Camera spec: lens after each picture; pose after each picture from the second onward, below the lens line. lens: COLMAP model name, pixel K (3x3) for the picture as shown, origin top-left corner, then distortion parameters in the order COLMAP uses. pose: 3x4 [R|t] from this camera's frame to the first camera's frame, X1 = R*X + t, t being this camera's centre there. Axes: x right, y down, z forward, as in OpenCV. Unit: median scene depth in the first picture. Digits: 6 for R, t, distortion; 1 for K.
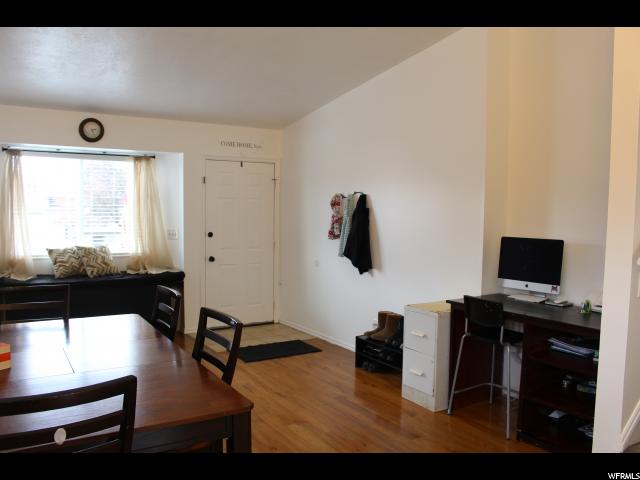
lens RADIAL K [[532.3, 0, 320.0], [0, 532.3, 240.0], [0, 0, 1]] dist [-0.154610, 0.139039]
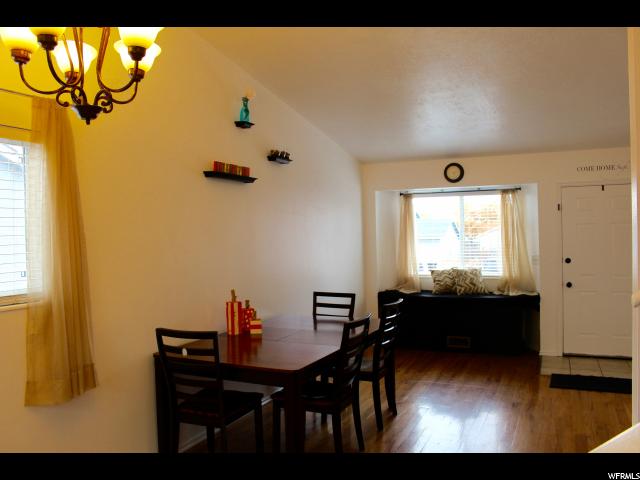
lens RADIAL K [[532.3, 0, 320.0], [0, 532.3, 240.0], [0, 0, 1]] dist [-0.154610, 0.139039]
pose [[0.533561, -0.017626, -0.845578, 0.404211], [-0.023642, 0.999081, -0.035744, -0.003119], [0.845431, 0.039063, 0.532655, 0.077244]]
